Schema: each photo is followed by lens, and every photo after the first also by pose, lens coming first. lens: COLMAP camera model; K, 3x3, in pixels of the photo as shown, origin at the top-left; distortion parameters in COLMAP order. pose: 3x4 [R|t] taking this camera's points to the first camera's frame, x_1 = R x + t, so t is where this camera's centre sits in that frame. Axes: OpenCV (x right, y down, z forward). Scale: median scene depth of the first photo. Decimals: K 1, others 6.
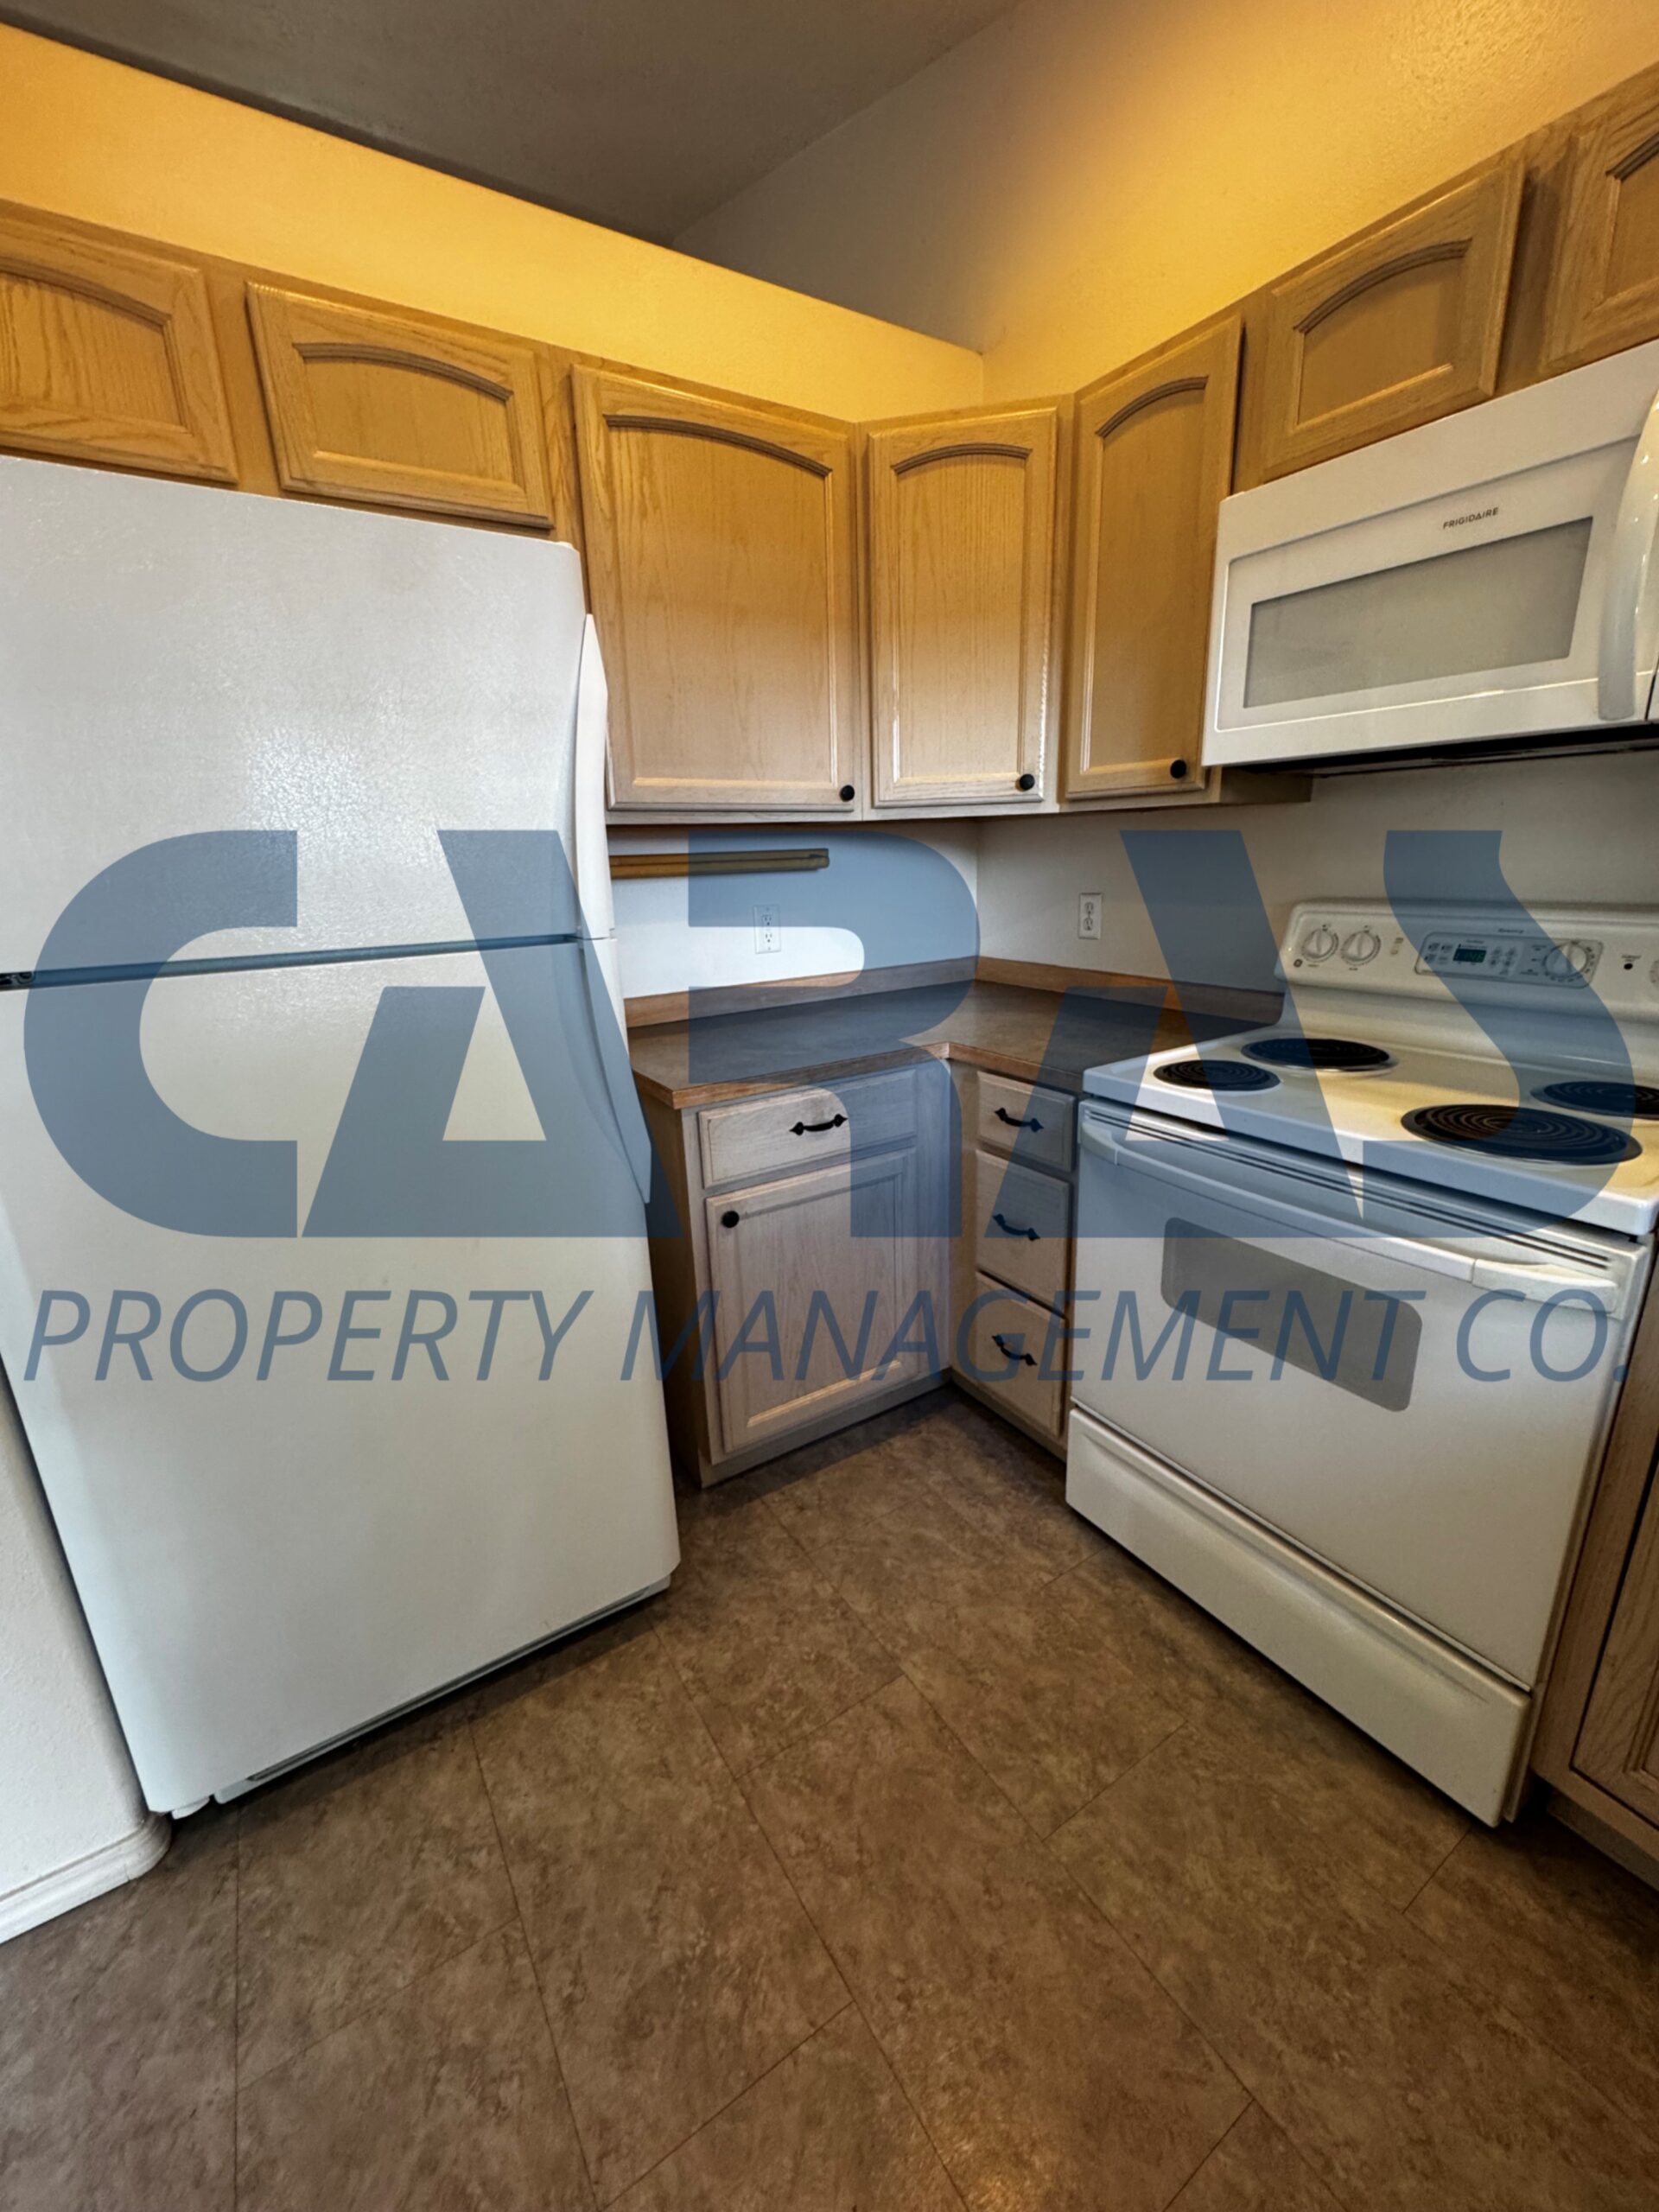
lens RADIAL K [[881.0, 0, 826.6], [0, 881.0, 1102.1], [0, 0, 1]] dist [-0.005337, -0.000045]
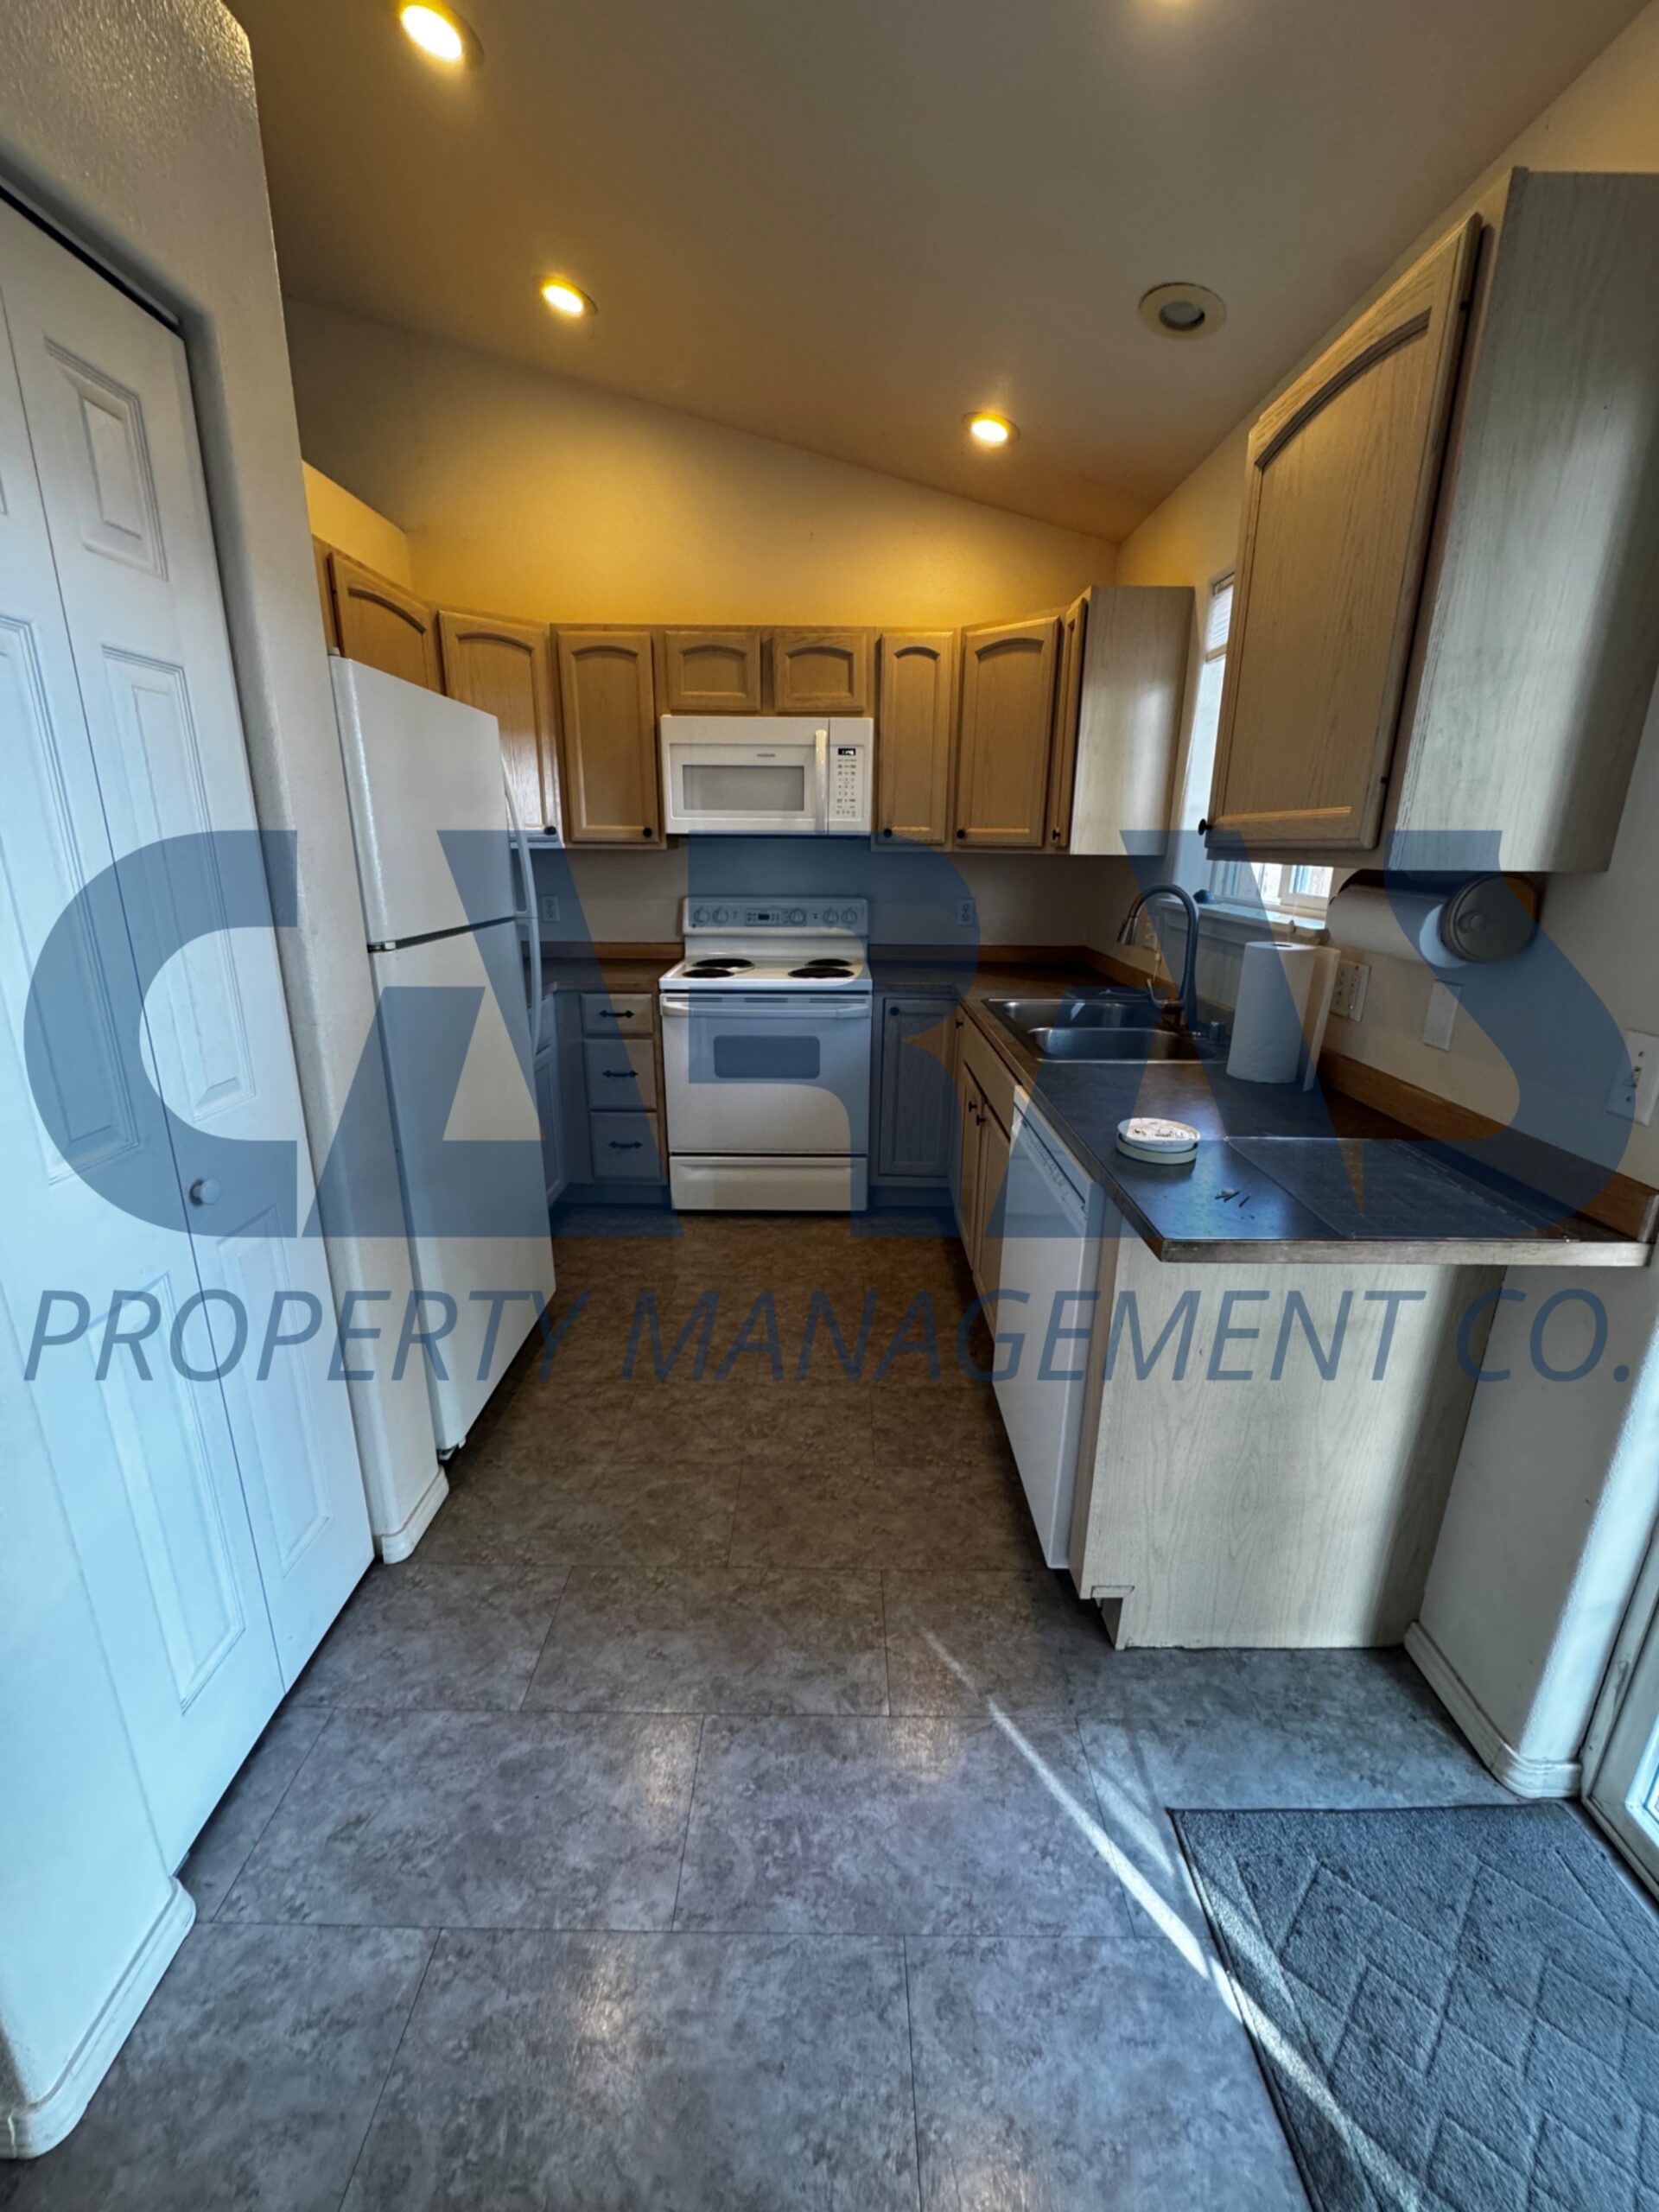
lens RADIAL K [[887.6, 0, 829.1], [0, 887.6, 1100.0], [0, 0, 1]] dist [-0.001855, 0.000028]
pose [[0.544444, -0.201566, 0.814218, -1.399307], [0.207214, 0.972932, 0.102299, 0.123722], [-0.812799, 0.113021, 0.571475, -0.540252]]
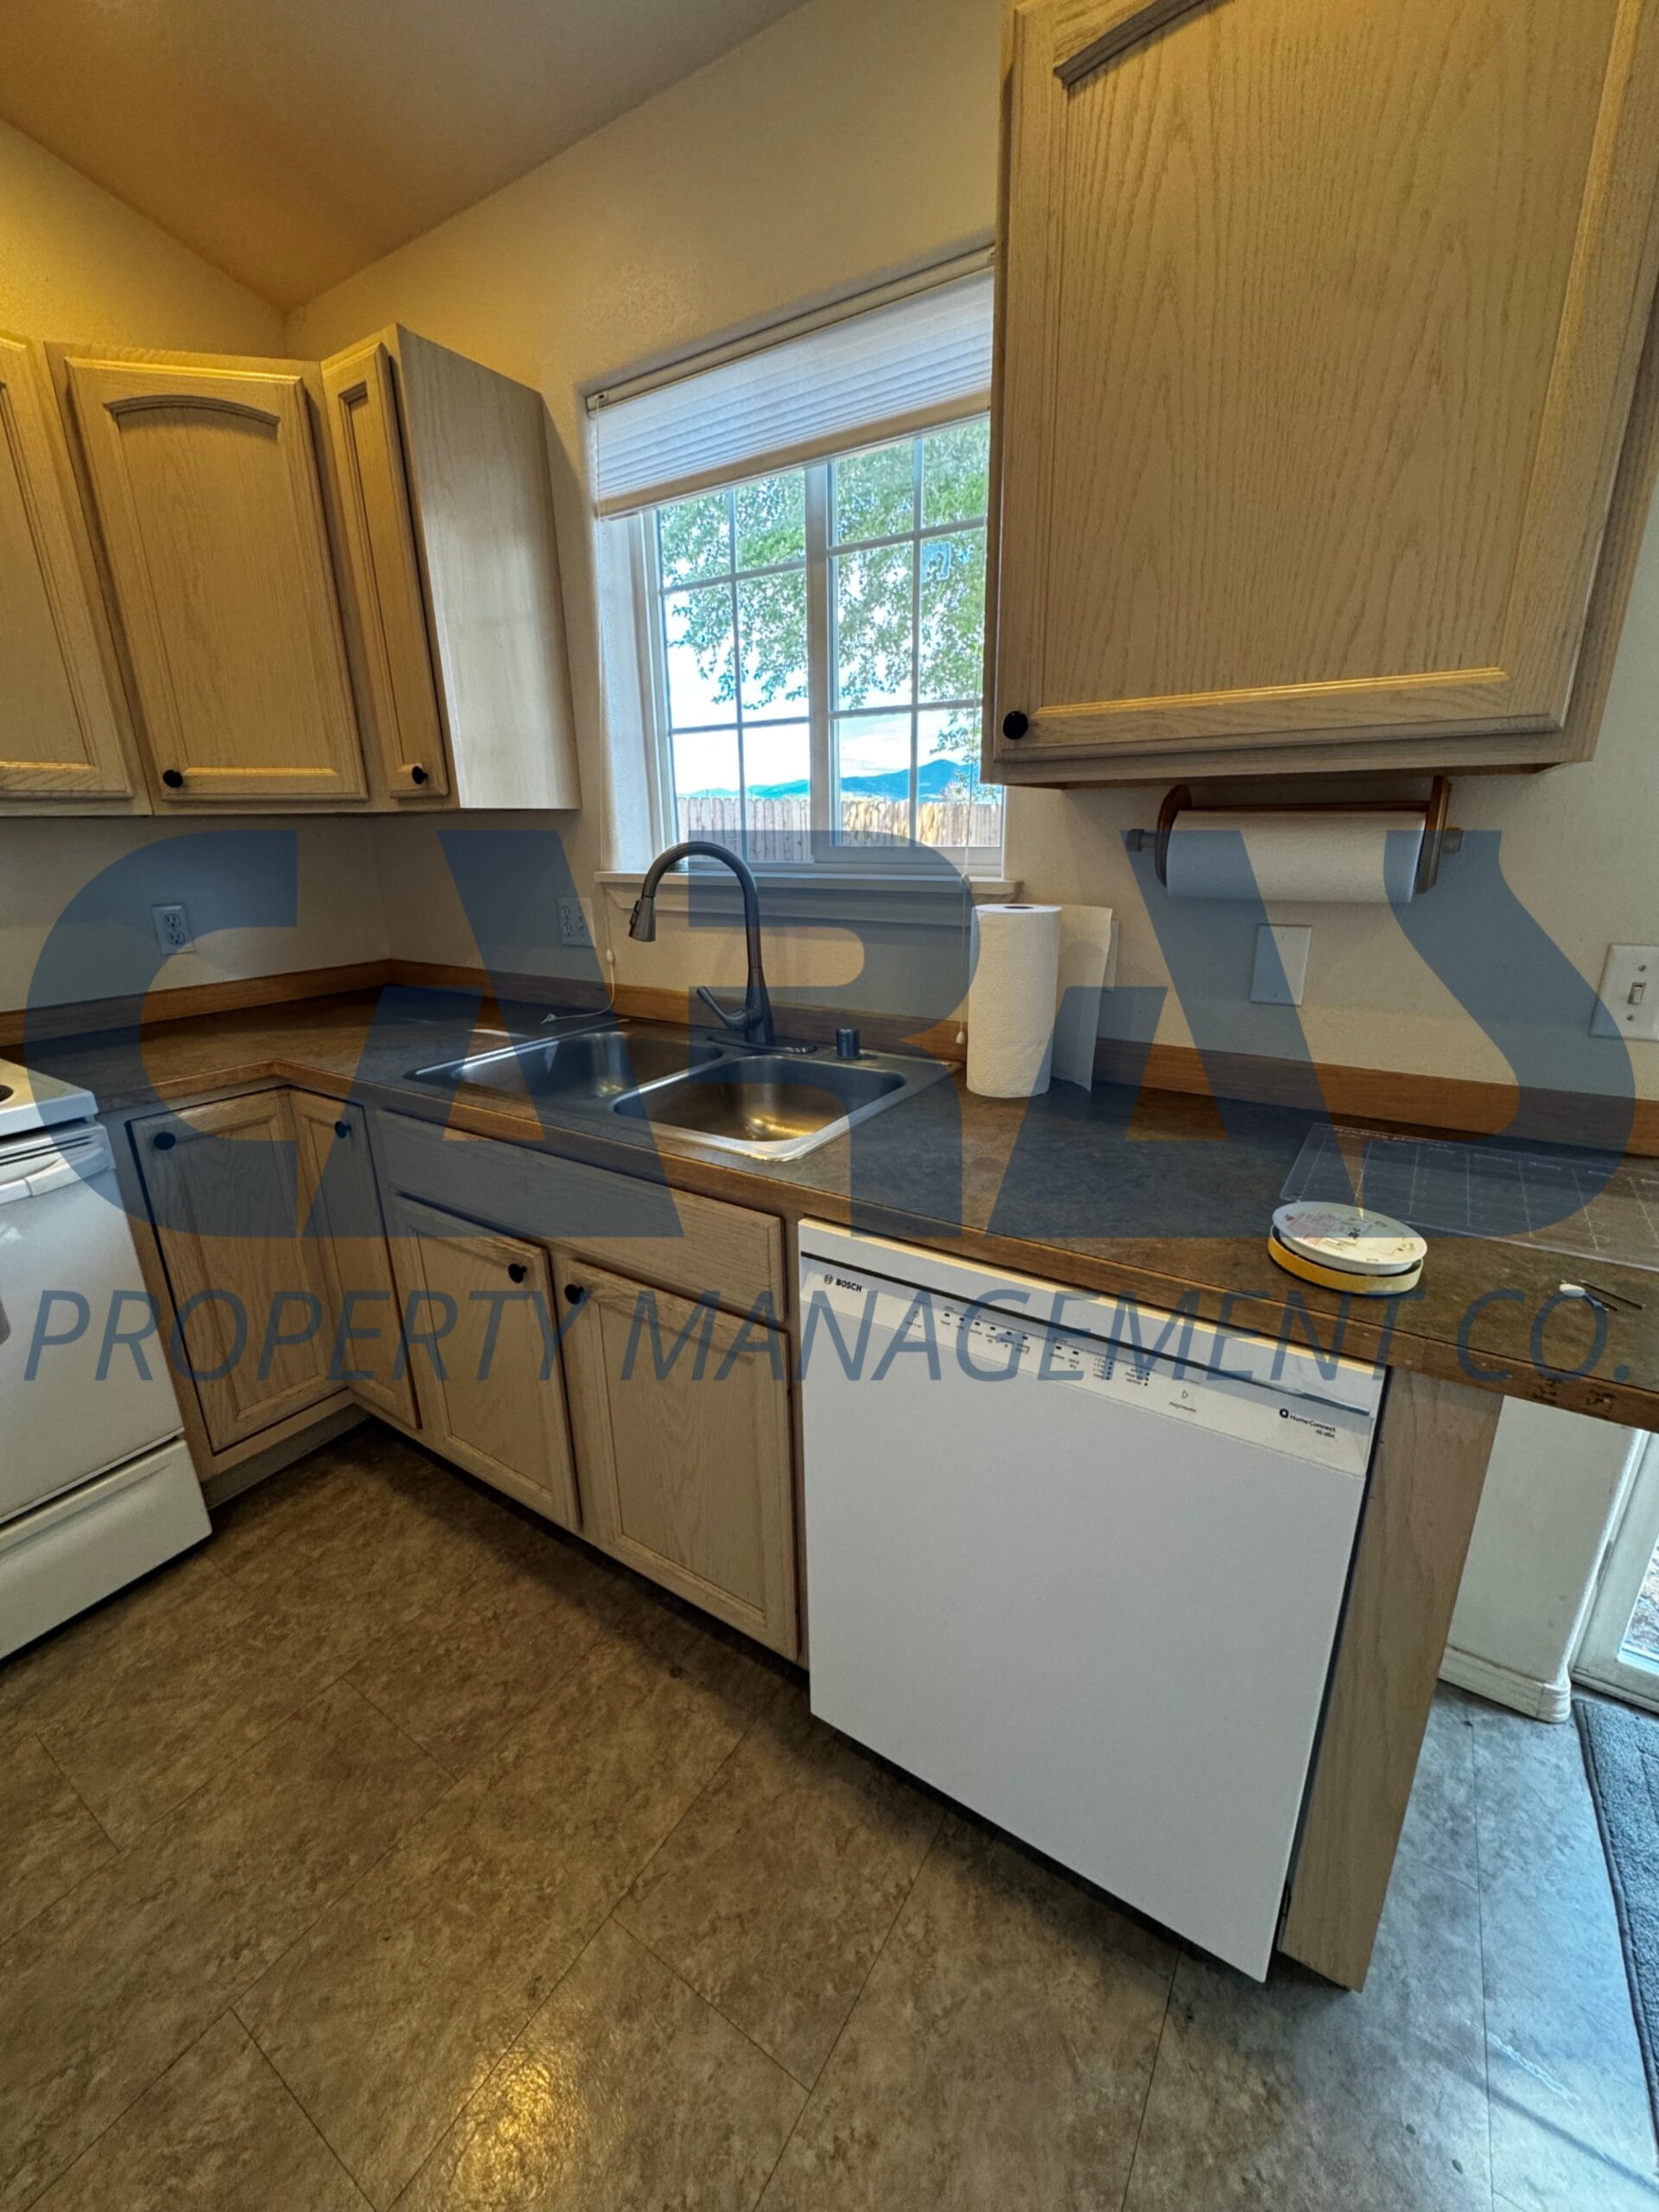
lens RADIAL K [[887.6, 0, 829.1], [0, 887.6, 1100.0], [0, 0, 1]] dist [-0.001855, 0.000028]
pose [[-0.414077, -0.234494, 0.879518, -0.682578], [0.279263, 0.886921, 0.367945, -0.059112], [-0.866344, 0.397975, -0.301768, 0.226051]]
